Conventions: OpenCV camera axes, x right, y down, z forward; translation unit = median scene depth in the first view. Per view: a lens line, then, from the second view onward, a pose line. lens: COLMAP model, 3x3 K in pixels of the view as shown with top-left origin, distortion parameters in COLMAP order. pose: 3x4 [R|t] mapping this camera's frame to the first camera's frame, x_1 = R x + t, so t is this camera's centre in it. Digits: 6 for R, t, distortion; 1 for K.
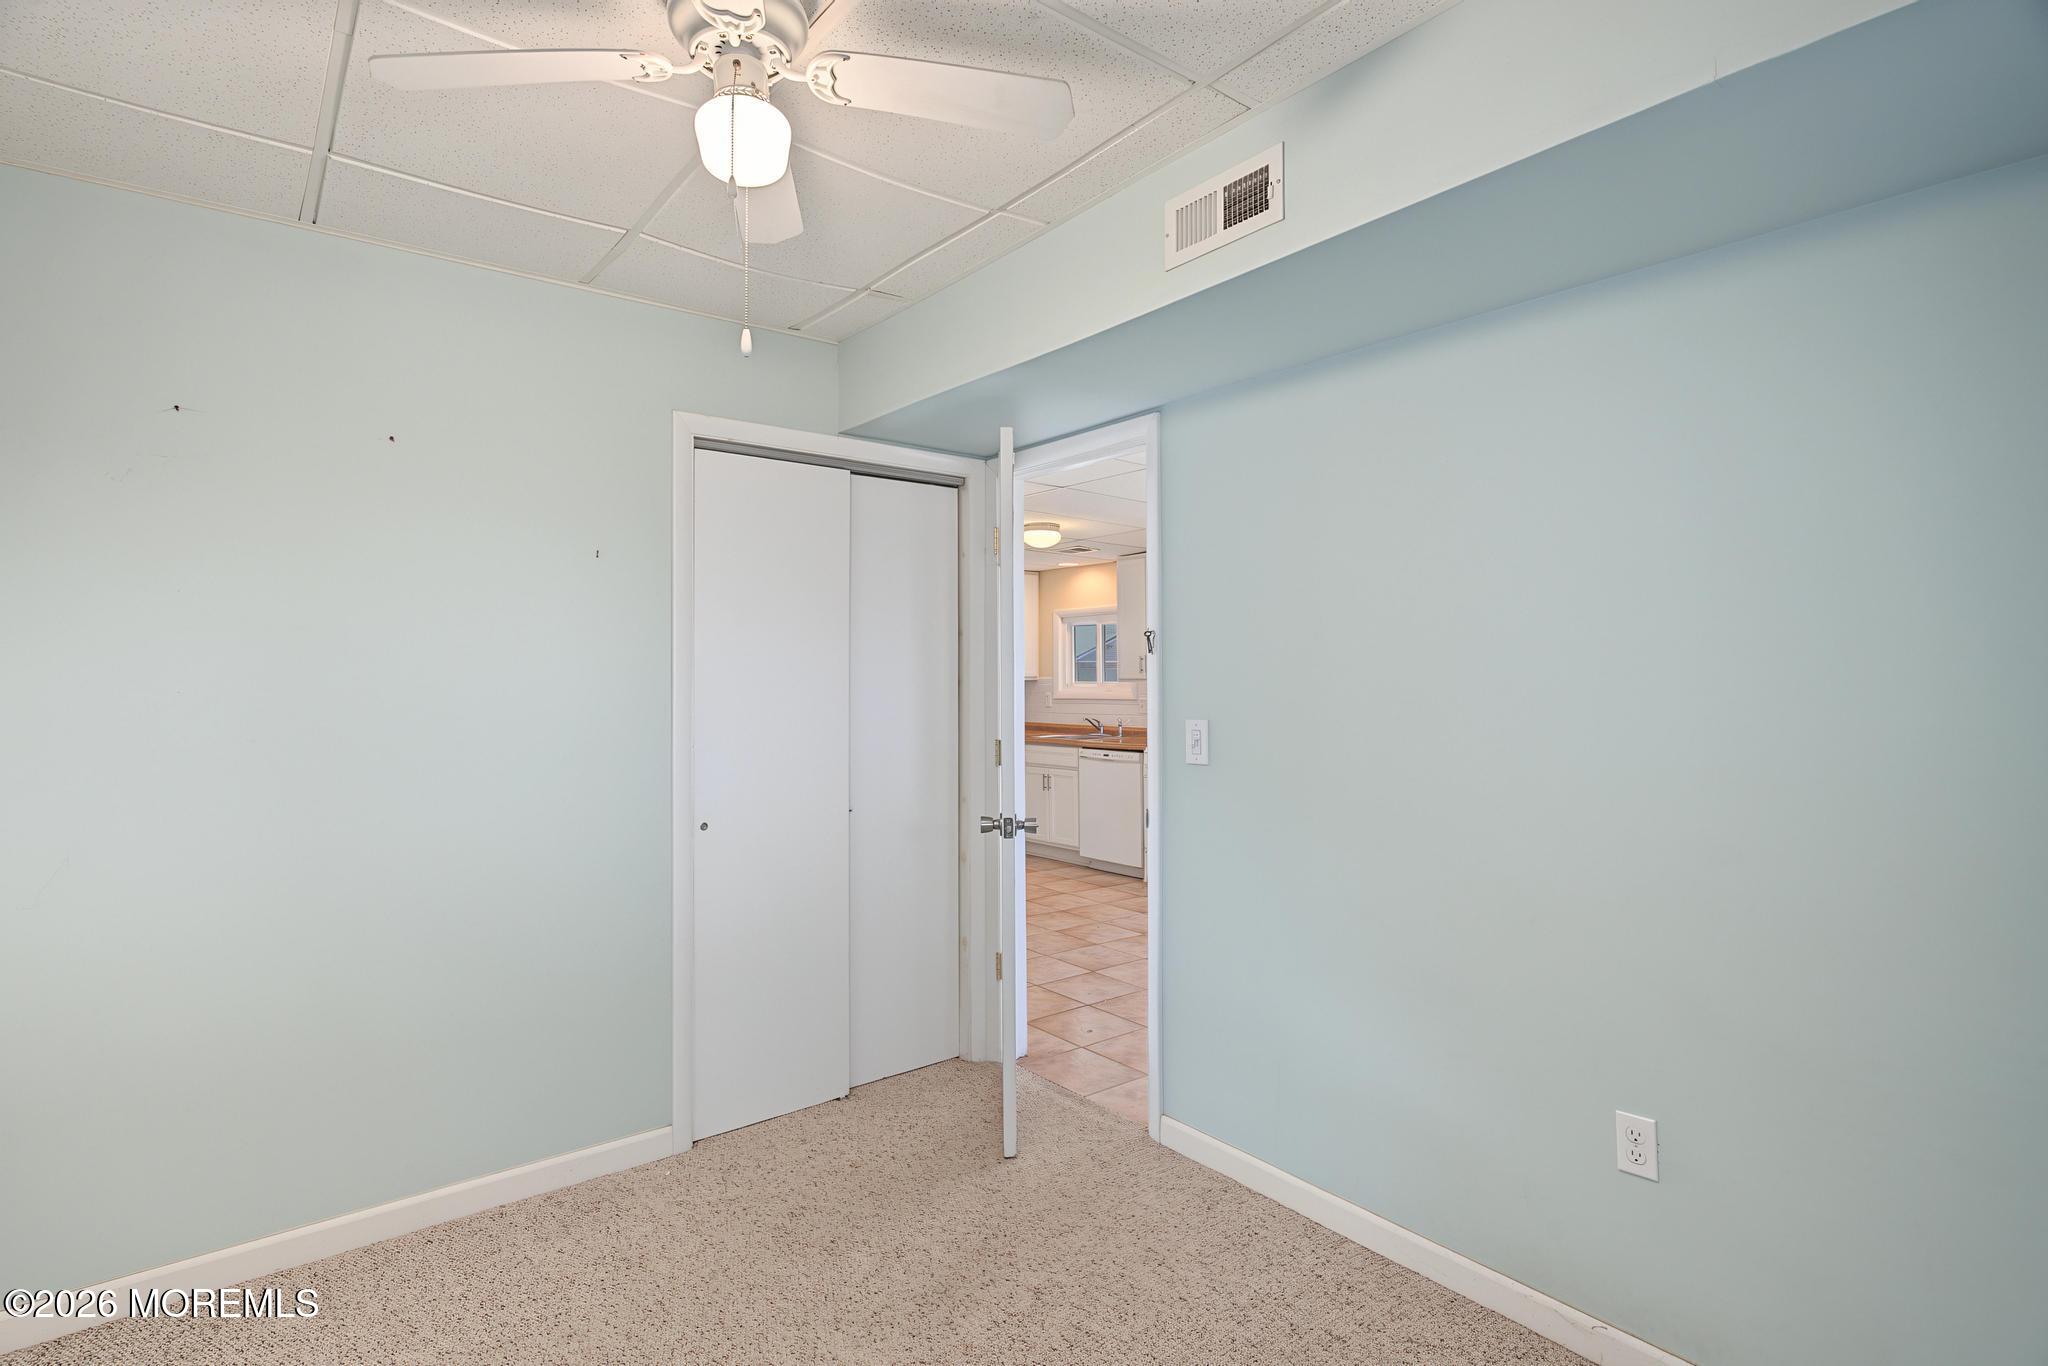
lens RADIAL K [[988.0, 0, 1015.9], [0, 988.0, 680.3], [0, 0, 1]] dist [-0.009036, 0.004843]
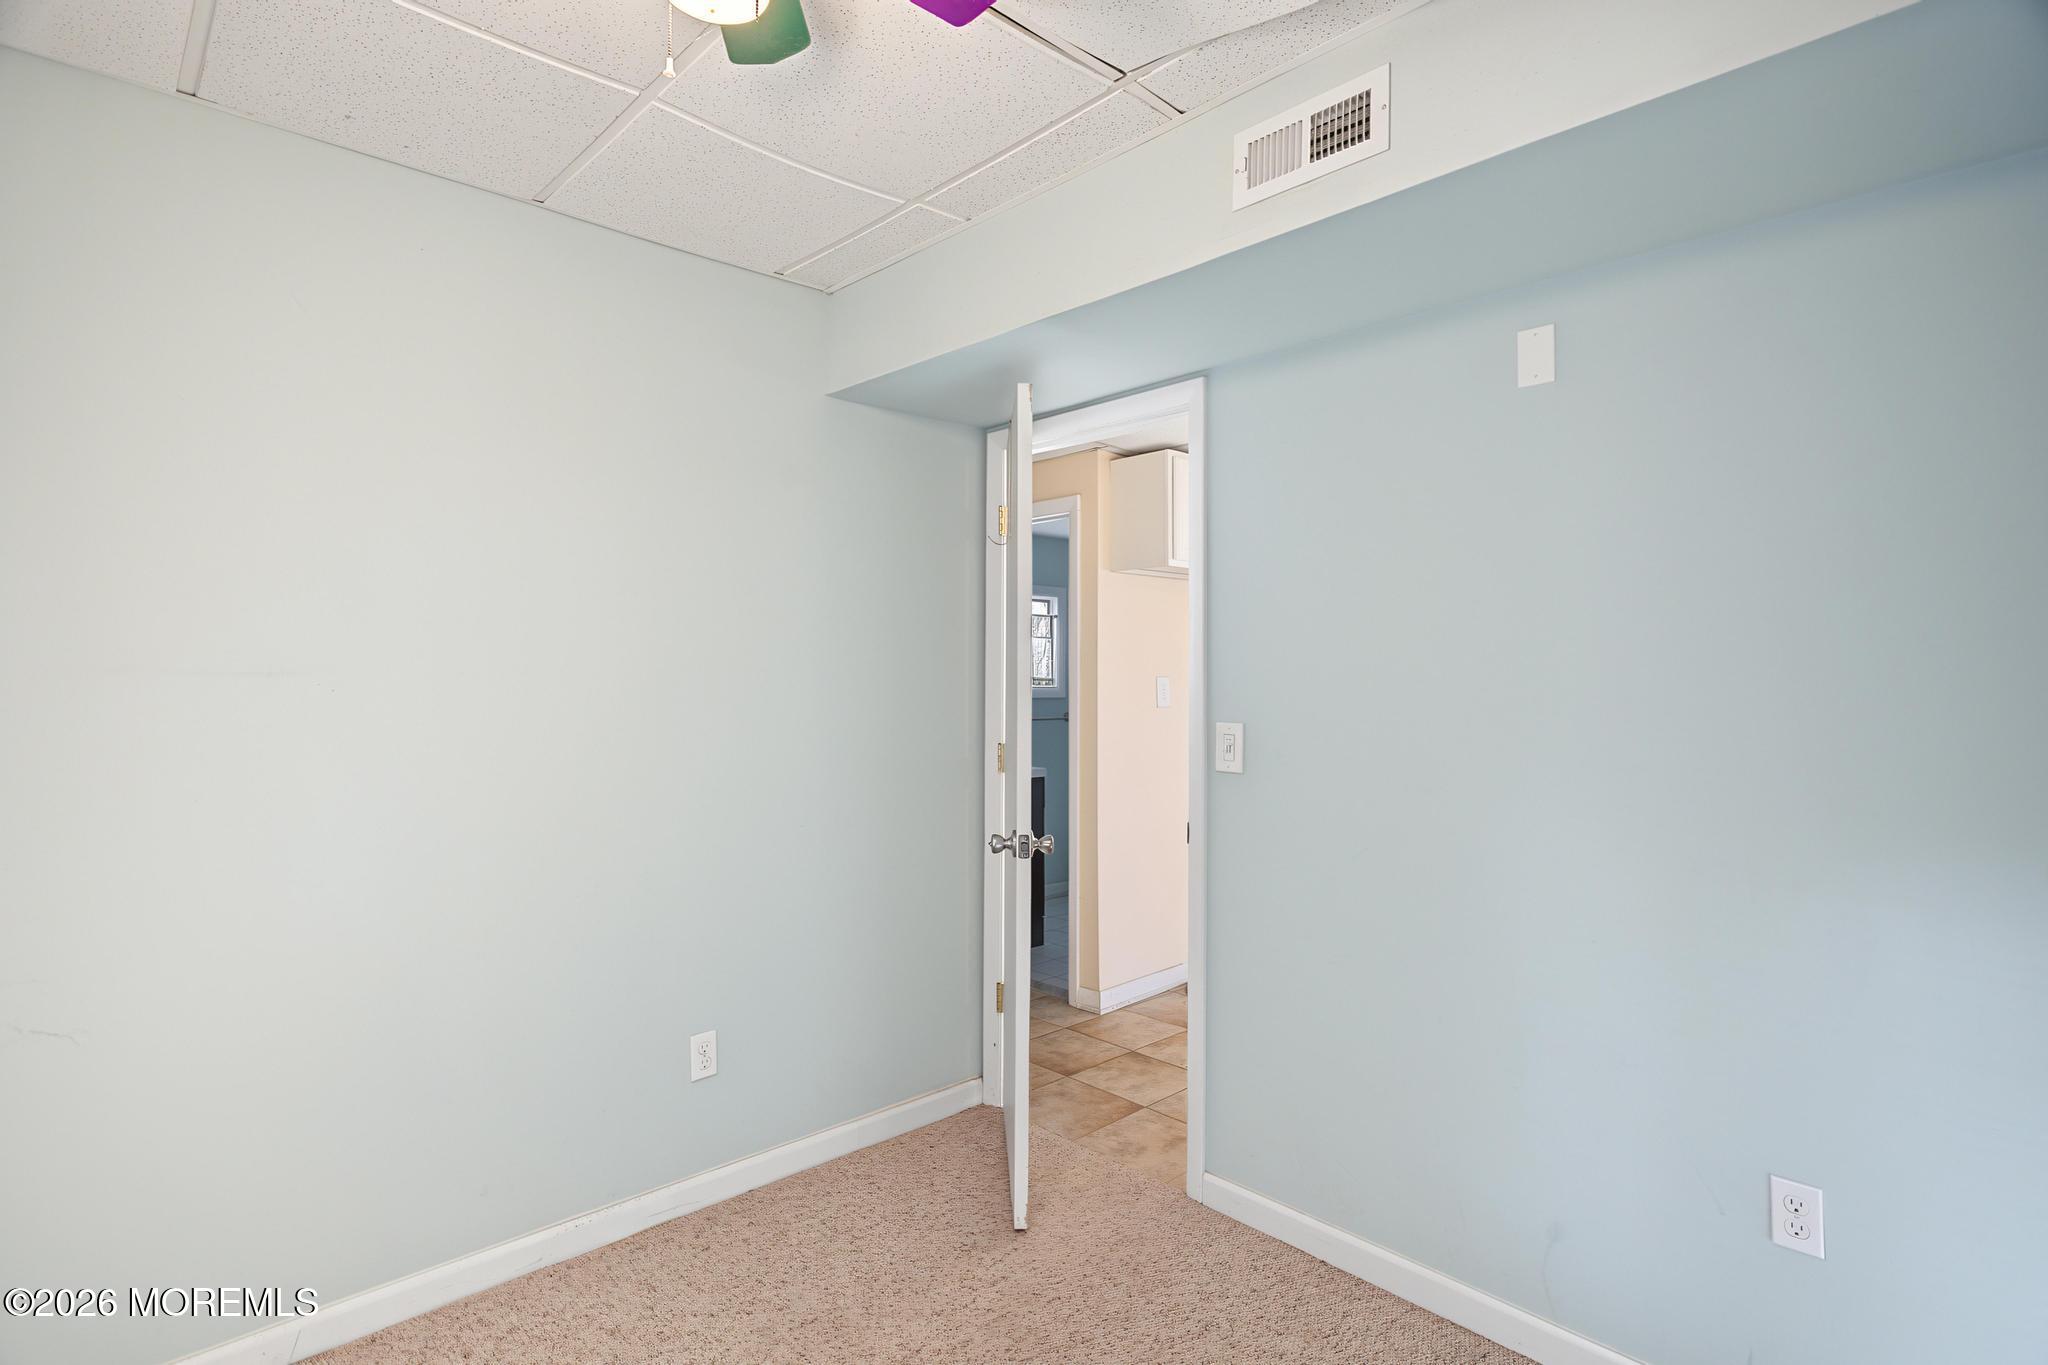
lens RADIAL K [[988.0, 0, 1016.4], [0, 988.0, 673.1], [0, 0, 1]] dist [-0.009036, 0.004843]
pose [[0.995557, 0.012422, 0.093341, -0.106716], [-0.012243, 0.999922, -0.002492, -0.000997], [-0.093365, 0.001338, 0.995631, 0.135271]]
